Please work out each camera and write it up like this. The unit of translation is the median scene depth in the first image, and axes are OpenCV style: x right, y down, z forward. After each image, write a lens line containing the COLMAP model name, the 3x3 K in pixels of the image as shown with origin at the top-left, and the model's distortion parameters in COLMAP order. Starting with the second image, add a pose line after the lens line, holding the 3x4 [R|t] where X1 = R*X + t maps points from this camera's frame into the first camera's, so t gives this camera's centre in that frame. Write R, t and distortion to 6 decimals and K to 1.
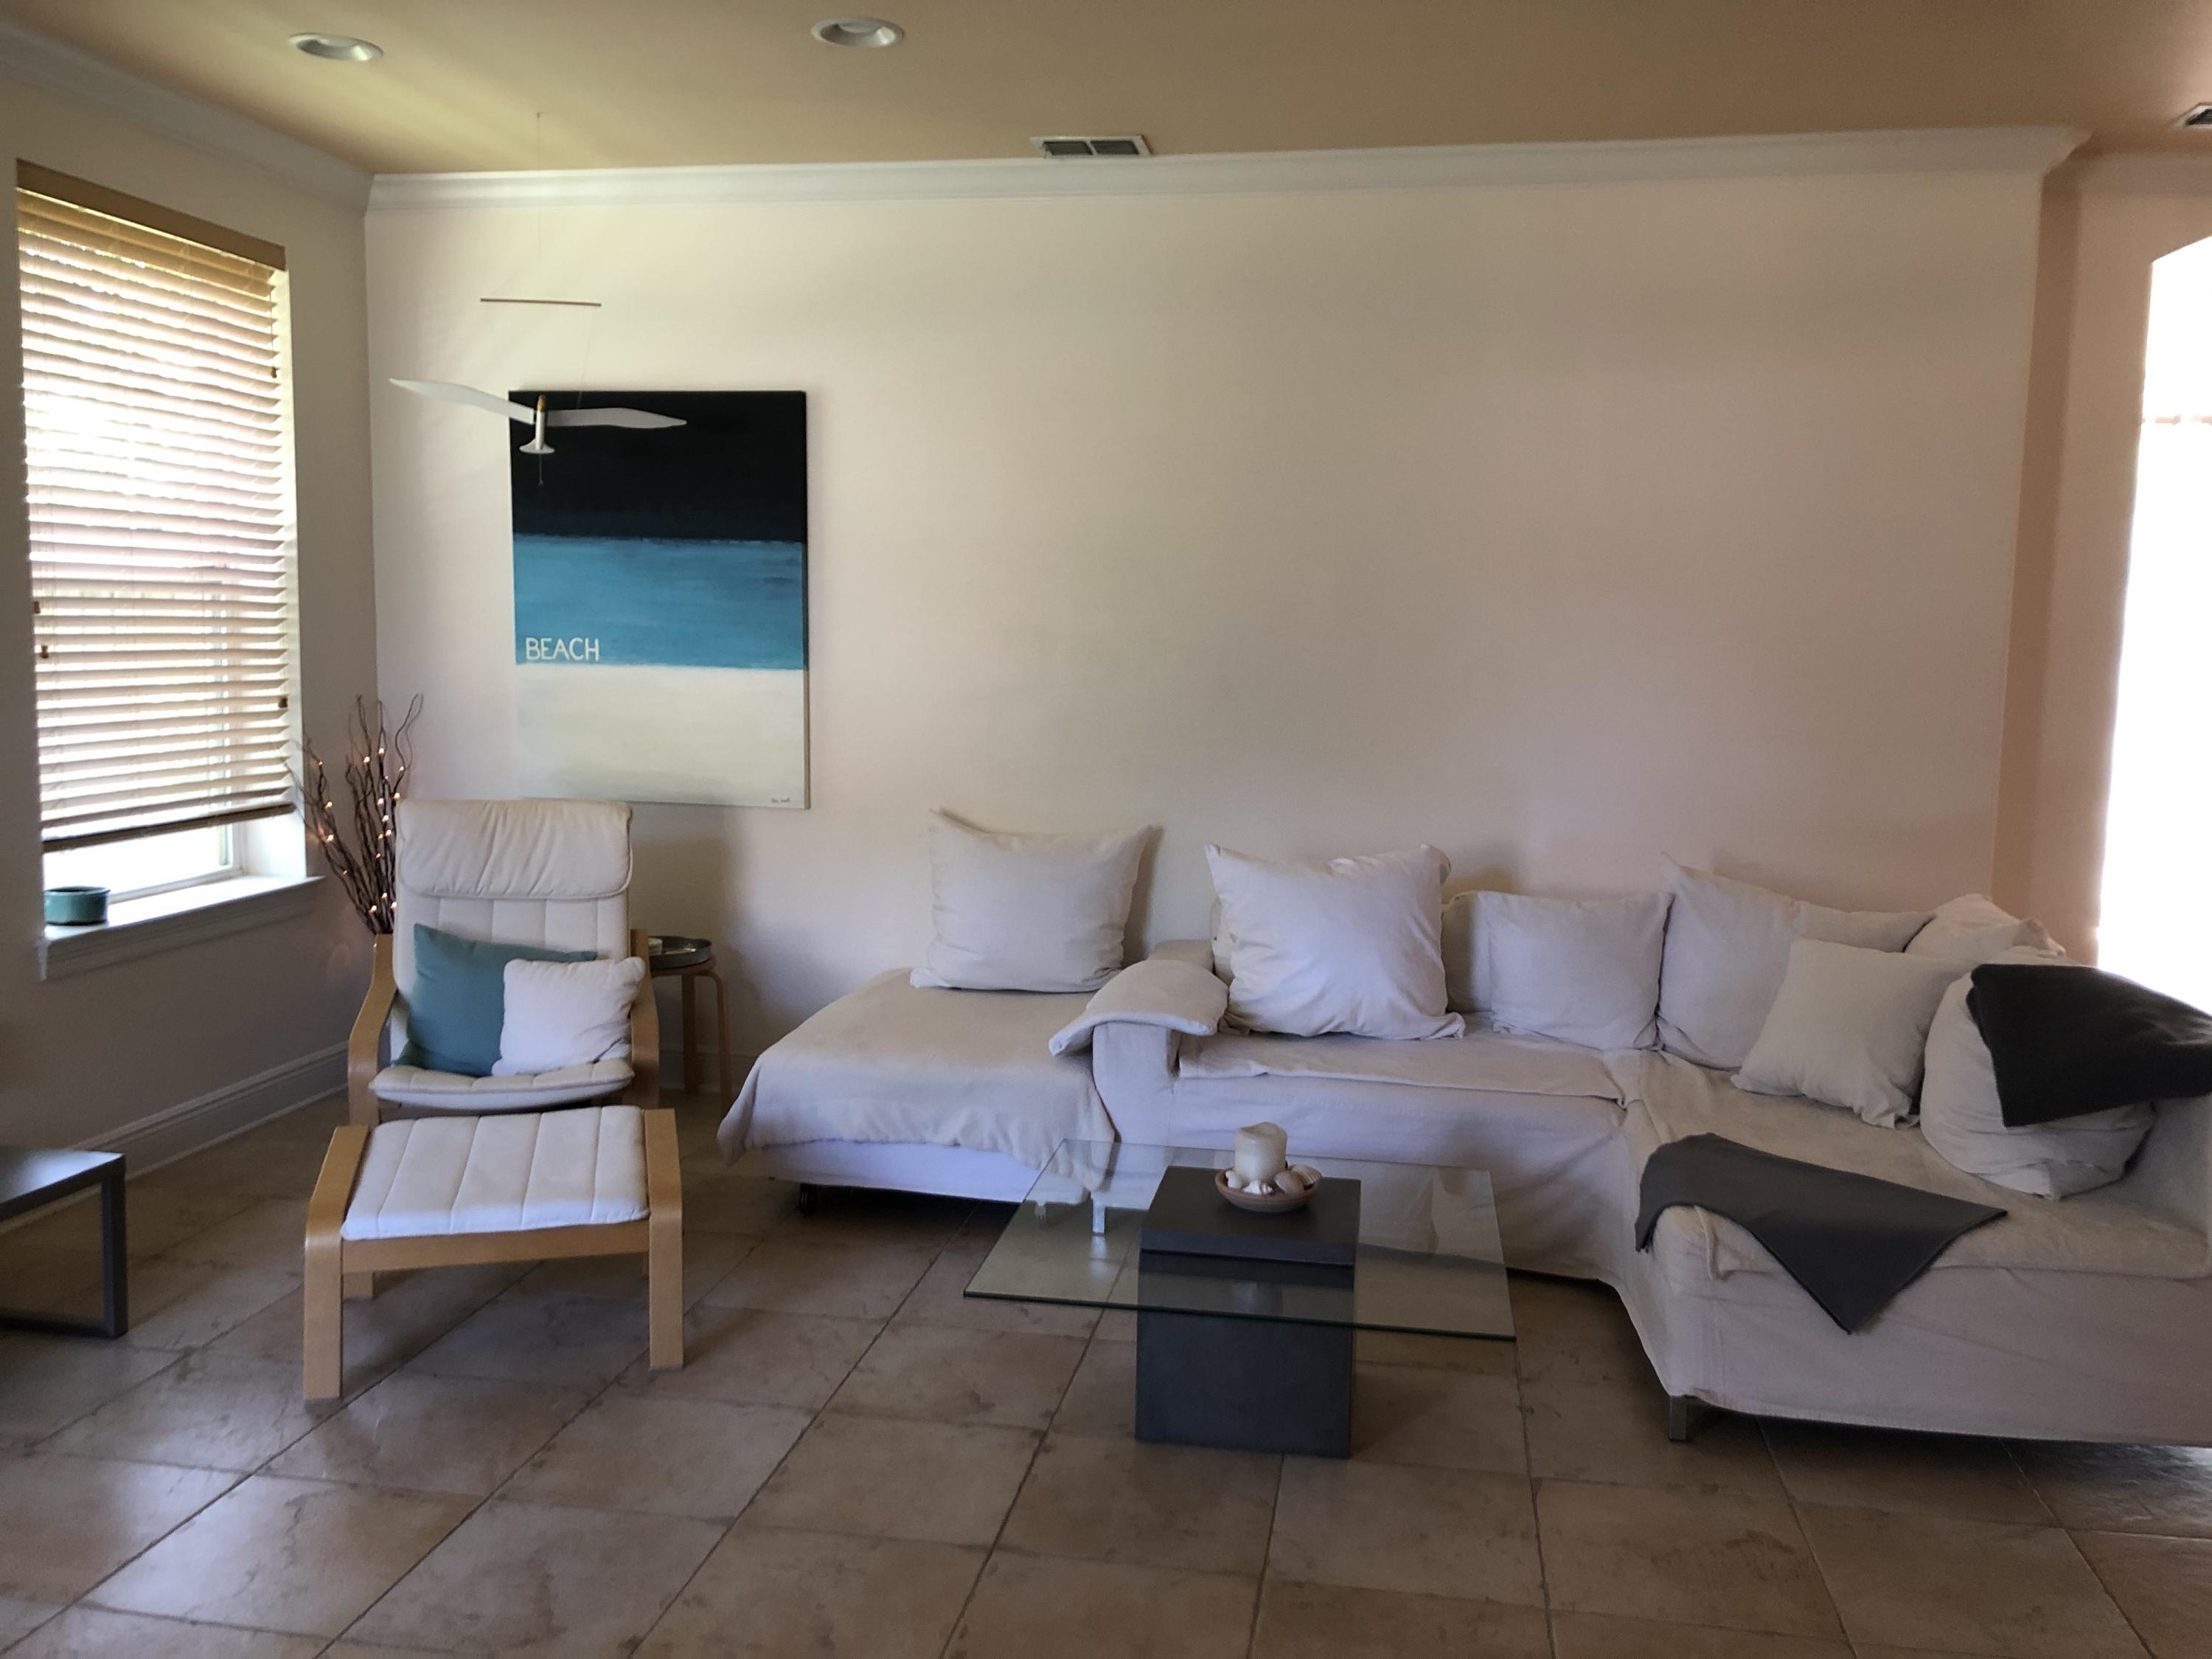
lens RADIAL K [[1780.6, 0, 1080.2], [0, 1780.6, 806.6], [0, 0, 1]] dist [0.159649, -0.224188]
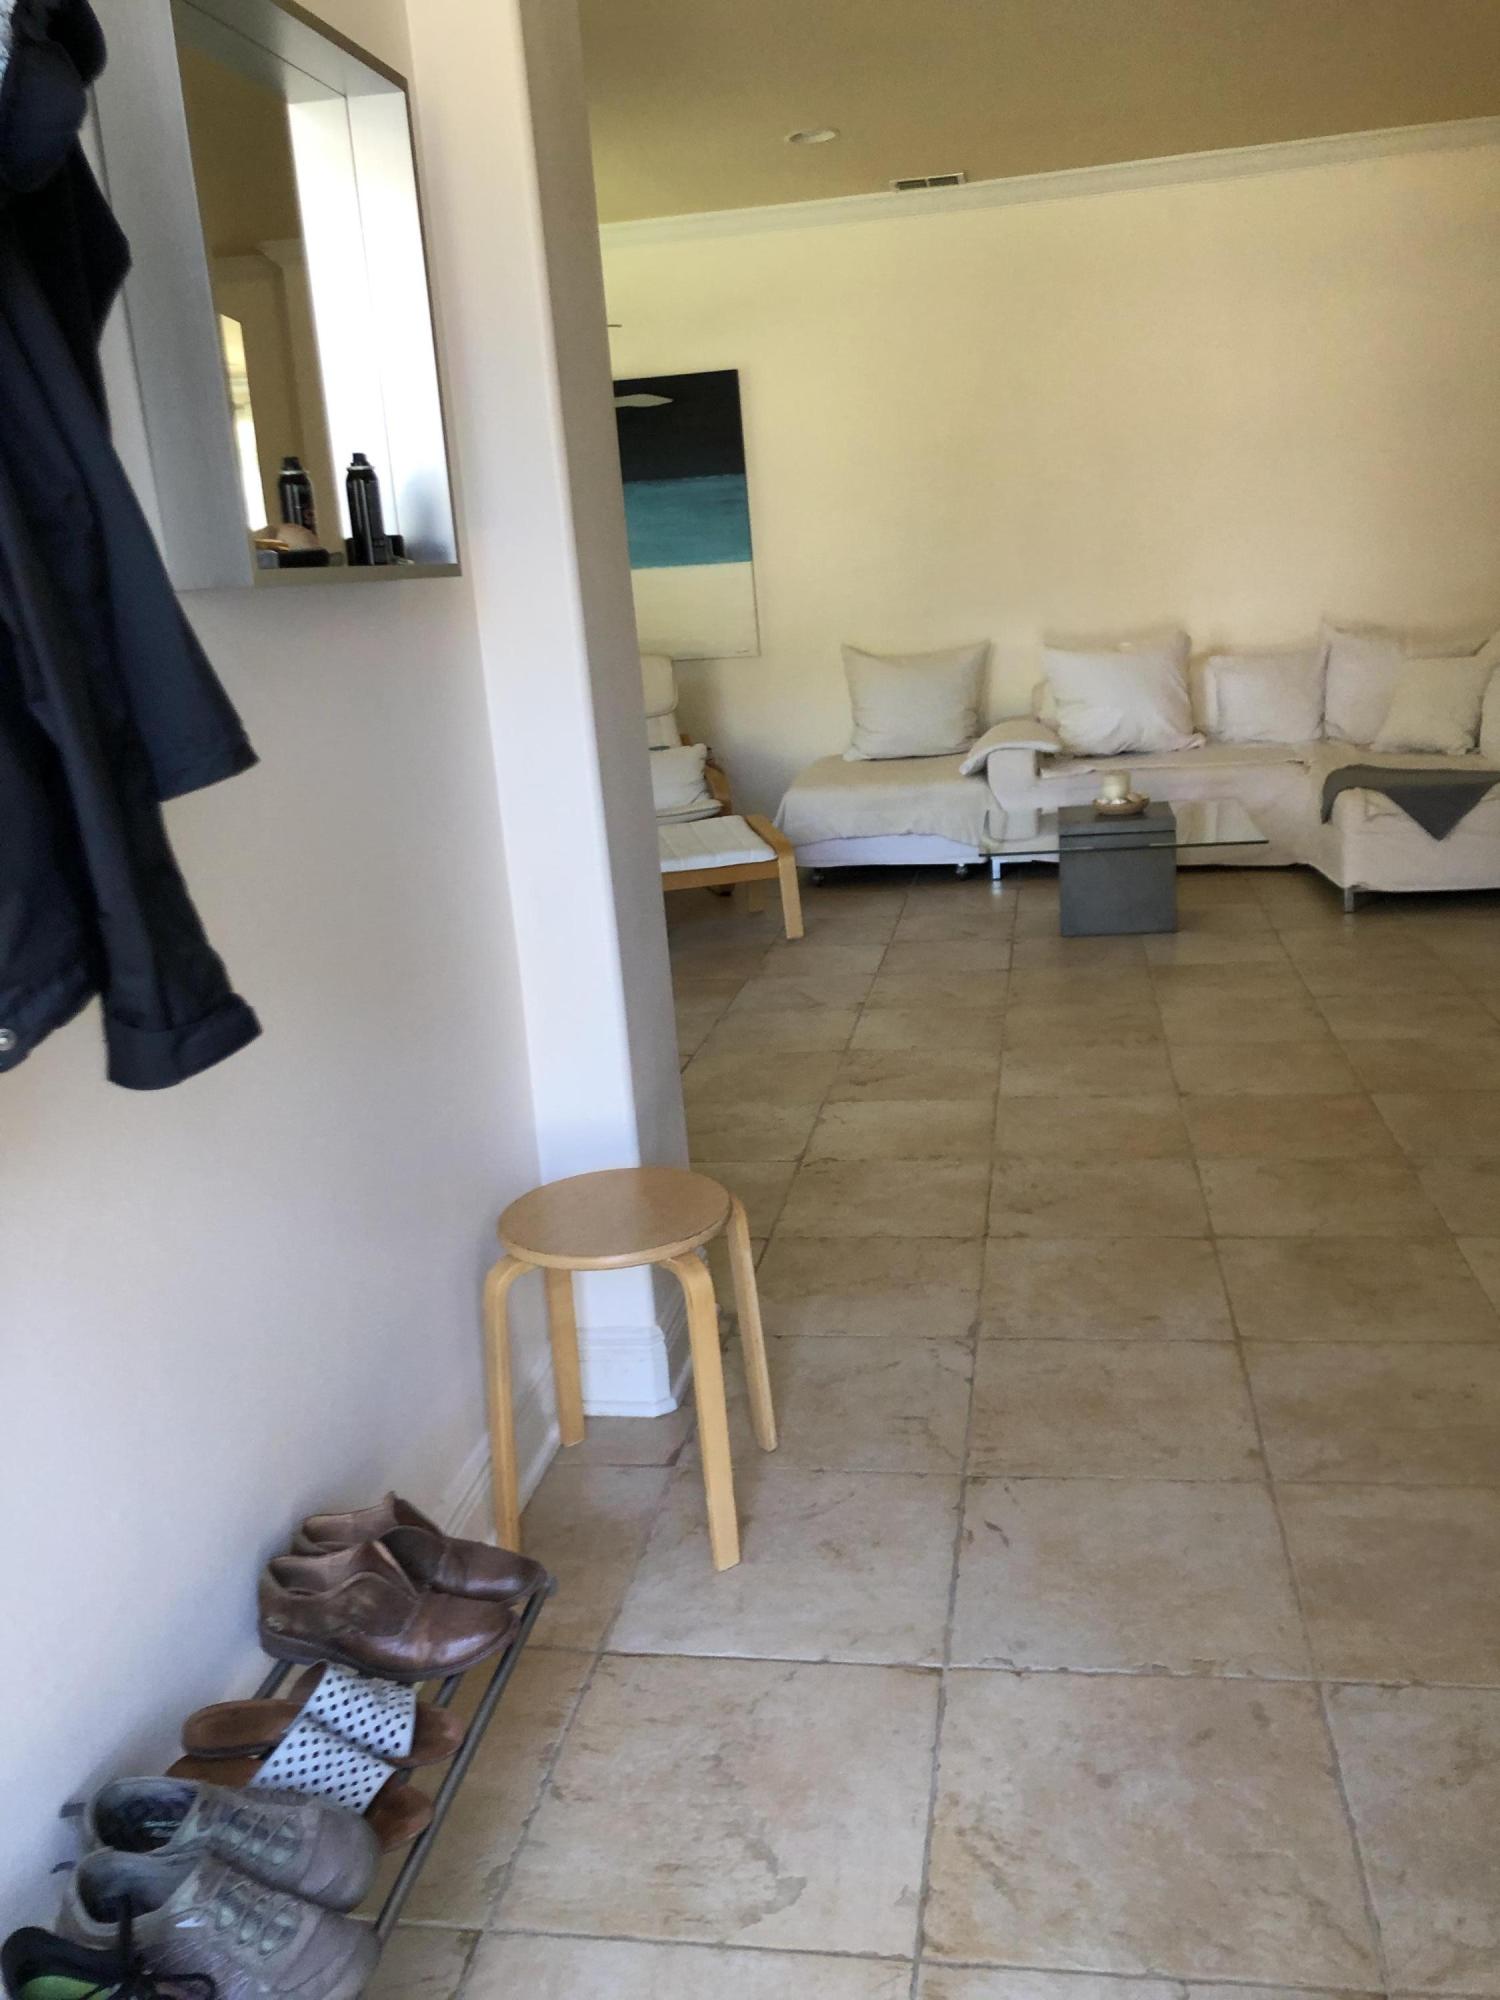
lens RADIAL K [[1620.1, 0, 754.8], [0, 1620.1, 1007.4], [0, 0, 1]] dist [0.029496, -0.010052]
pose [[0.995297, -0.096119, -0.012014, -0.213211], [0.096794, 0.982093, 0.161628, 0.091307], [-0.003737, -0.162031, 0.986779, -0.523906]]
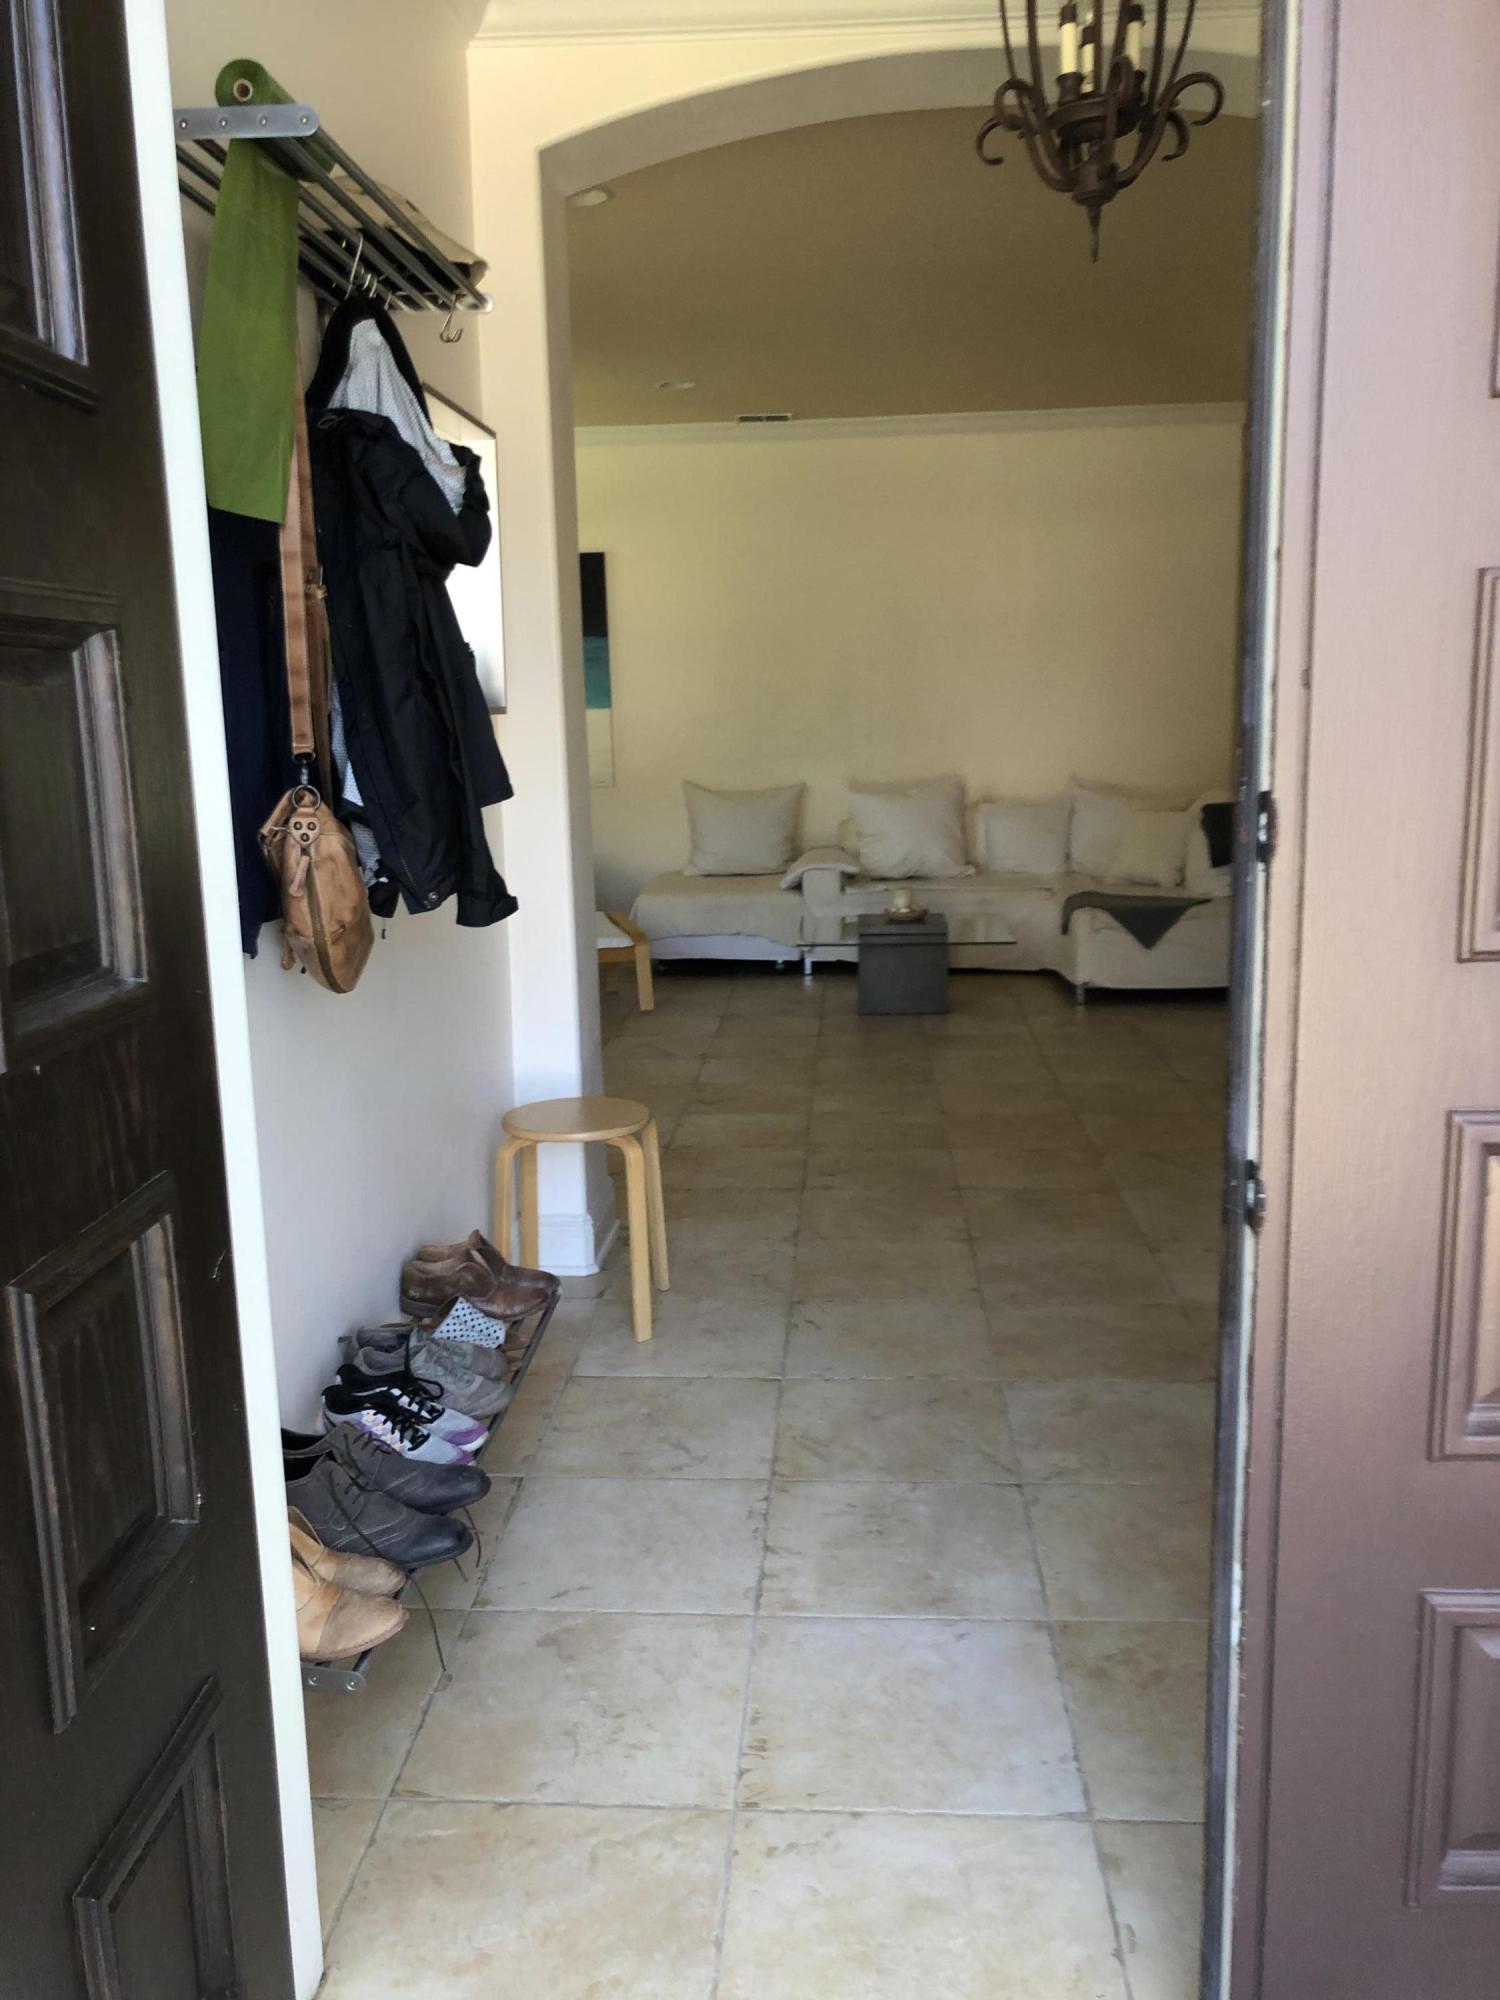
lens RADIAL K [[1609.9, 0, 742.1], [0, 1609.9, 997.0], [0, 0, 1]] dist [0.159649, -0.224188]
pose [[0.991982, -0.064342, 0.108778, -0.273772], [0.055816, 0.995256, 0.079689, 0.115486], [-0.113389, -0.072978, 0.990867, -0.840355]]
